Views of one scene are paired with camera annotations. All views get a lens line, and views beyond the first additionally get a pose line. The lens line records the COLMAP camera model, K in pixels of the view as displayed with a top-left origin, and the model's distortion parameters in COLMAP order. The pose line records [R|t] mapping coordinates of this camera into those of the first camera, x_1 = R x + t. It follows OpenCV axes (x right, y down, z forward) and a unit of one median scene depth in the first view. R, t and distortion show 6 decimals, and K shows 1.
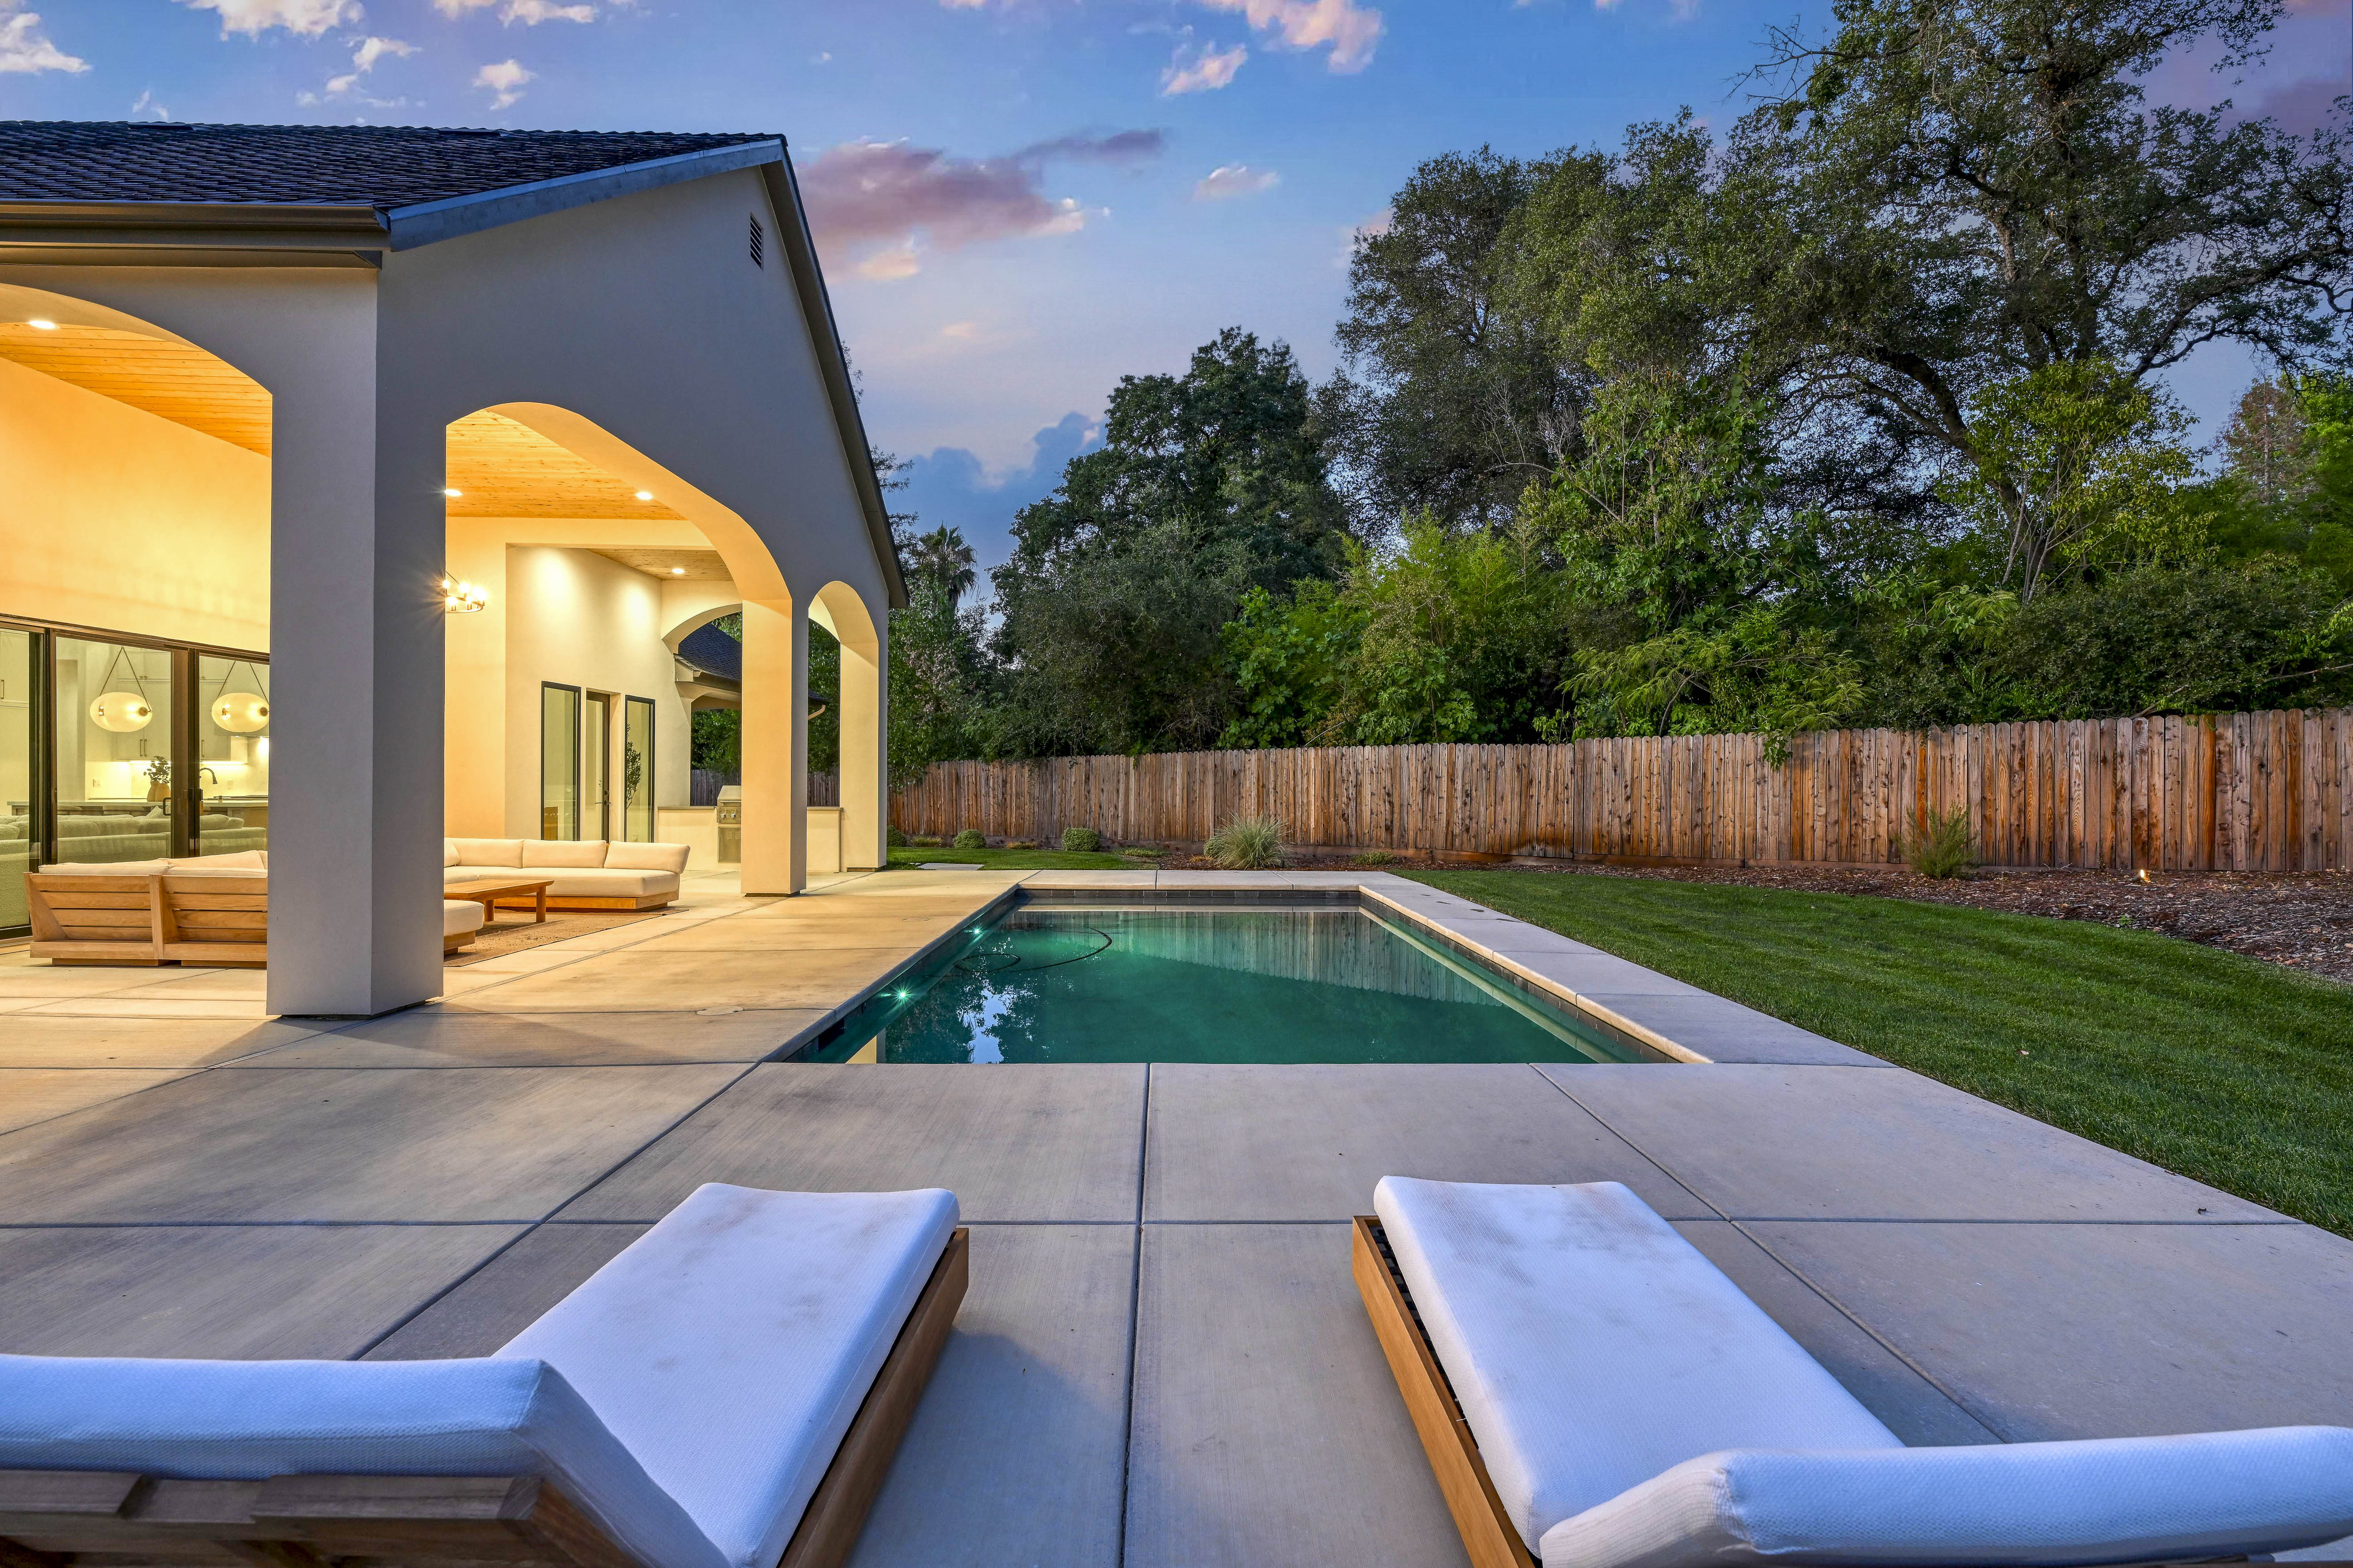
lens RADIAL K [[1084.8, 0, 1176.5], [0, 1084.8, 784.0], [0, 0, 1]] dist [-0.000845, -0.000193]
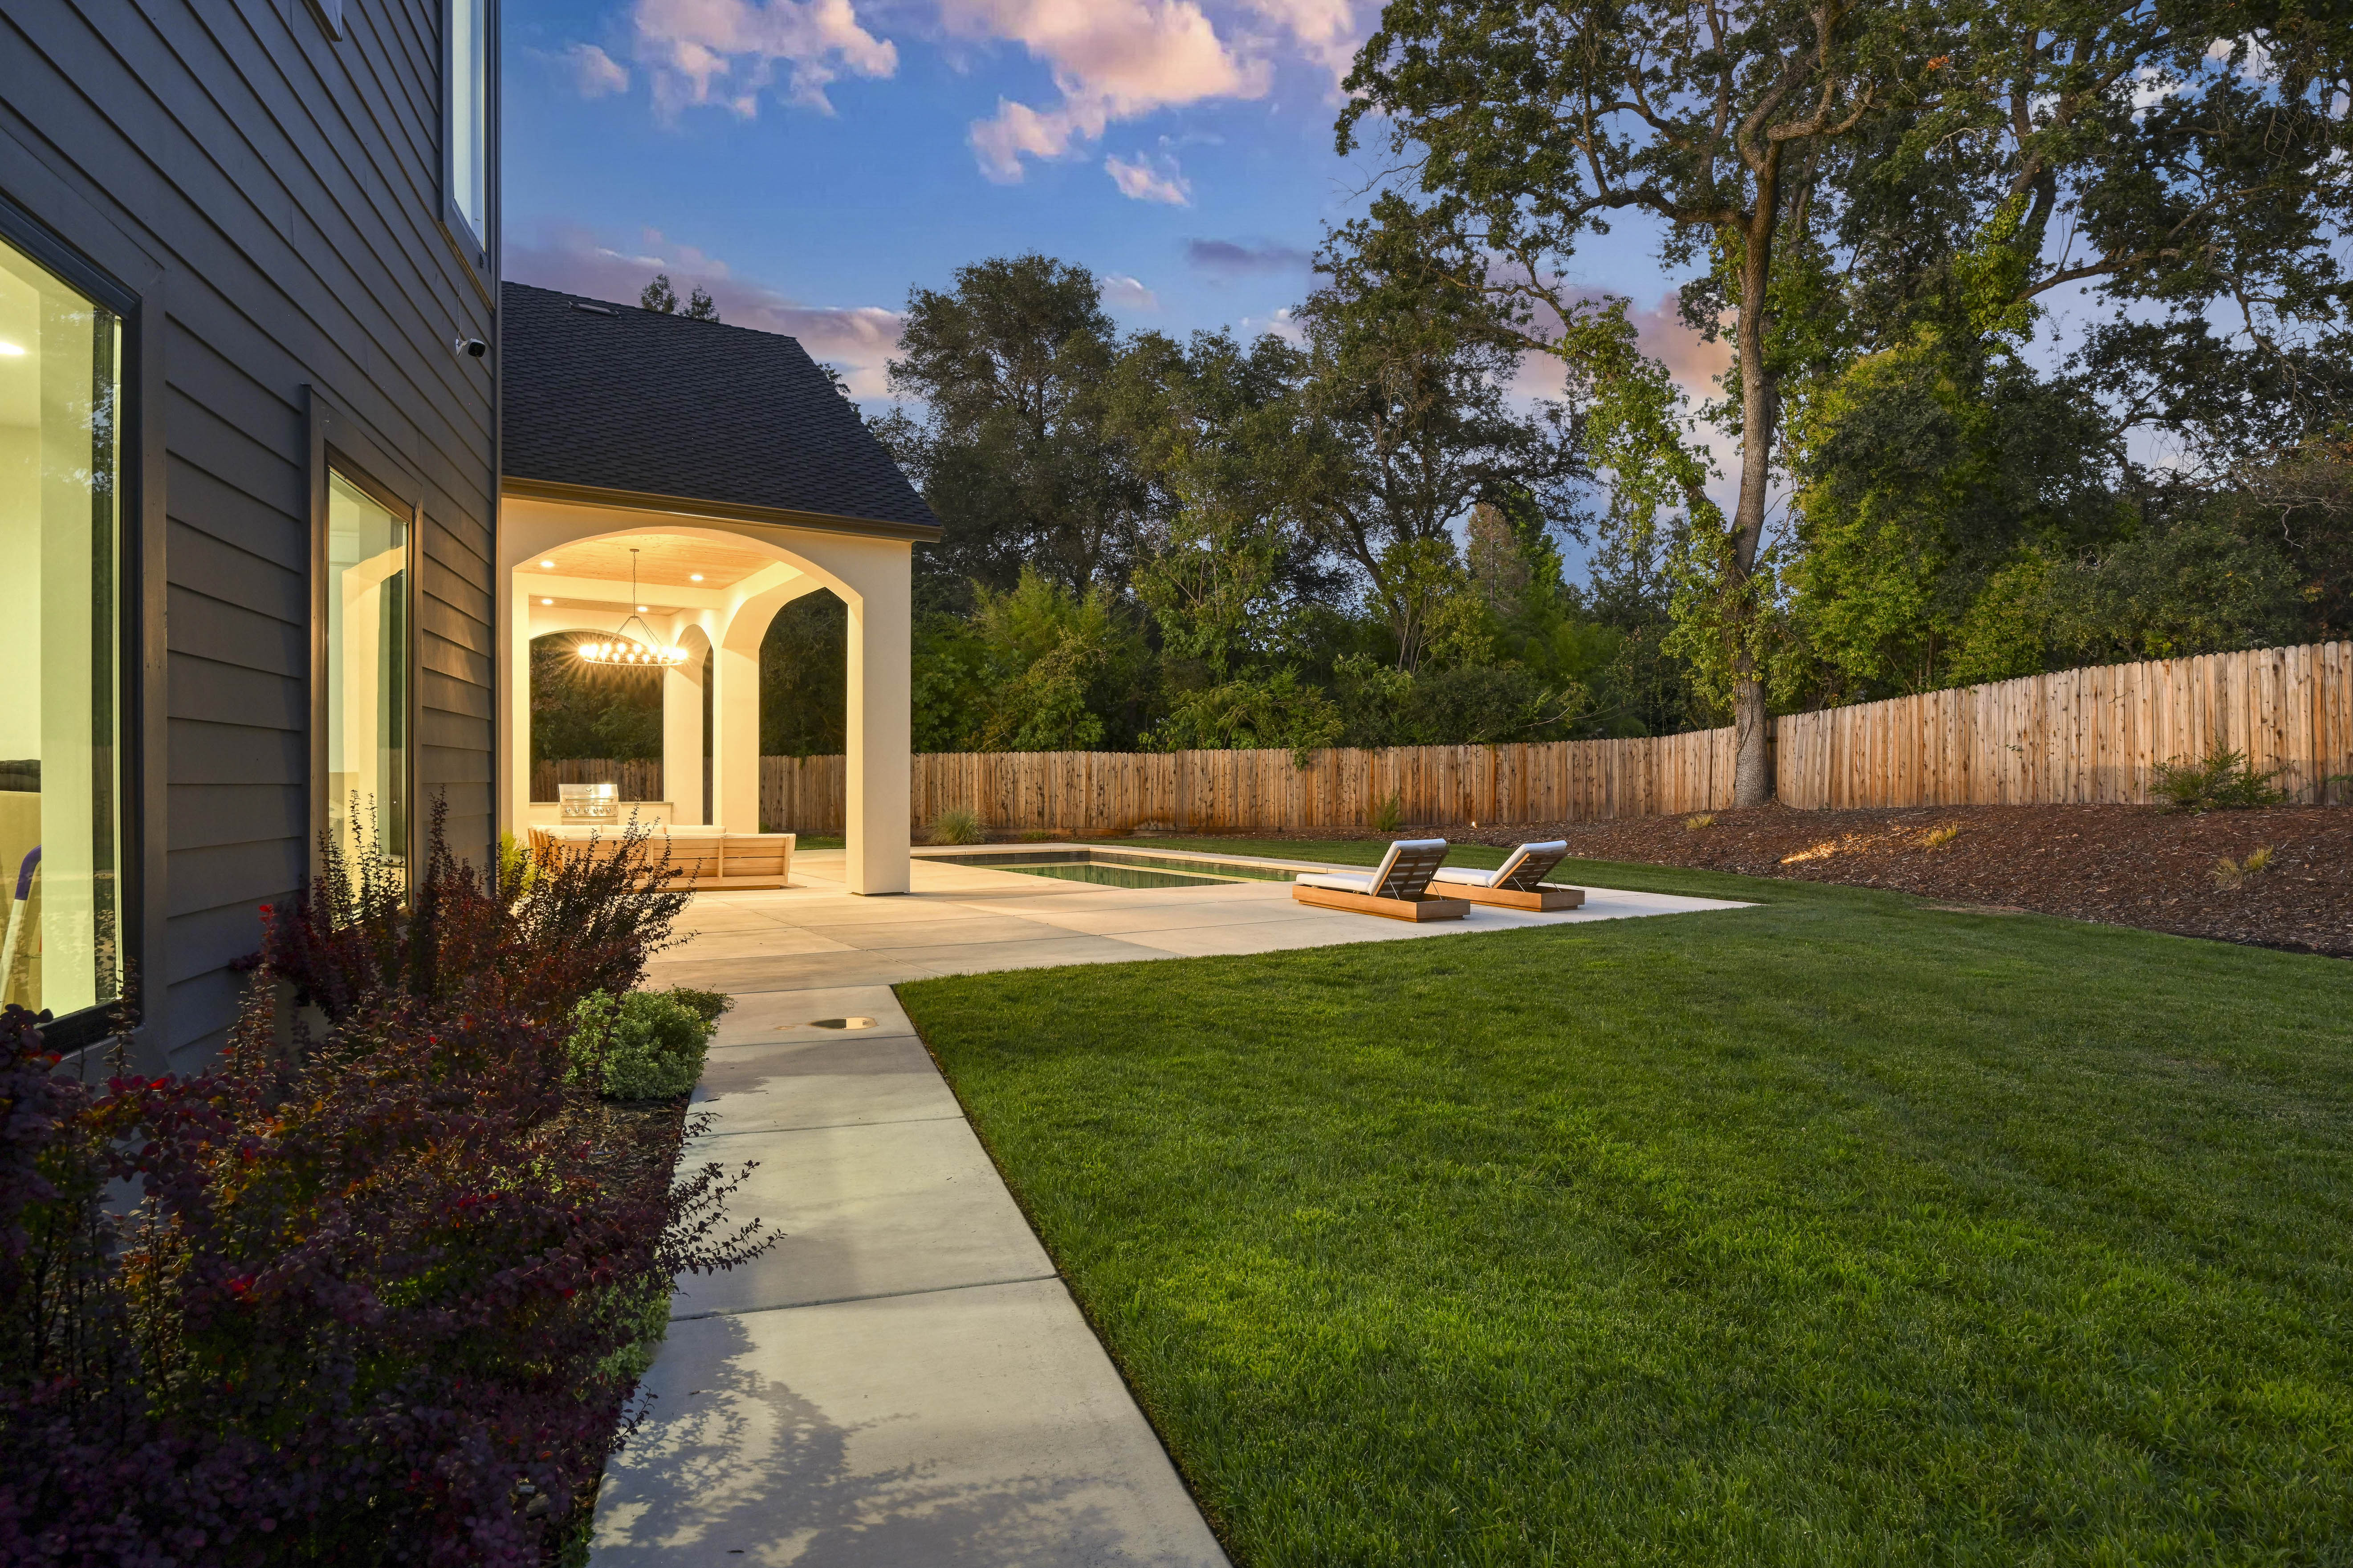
lens RADIAL K [[1331.6, 0, 1176.5], [0, 1331.6, 784.0], [0, 0, 1]] dist [-0.001032, -0.000069]
pose [[0.842833, -0.003163, 0.538166, -0.607231], [0.002569, 0.999995, 0.001853, 0.001654], [-0.538170, -0.000179, 0.842837, -0.530708]]
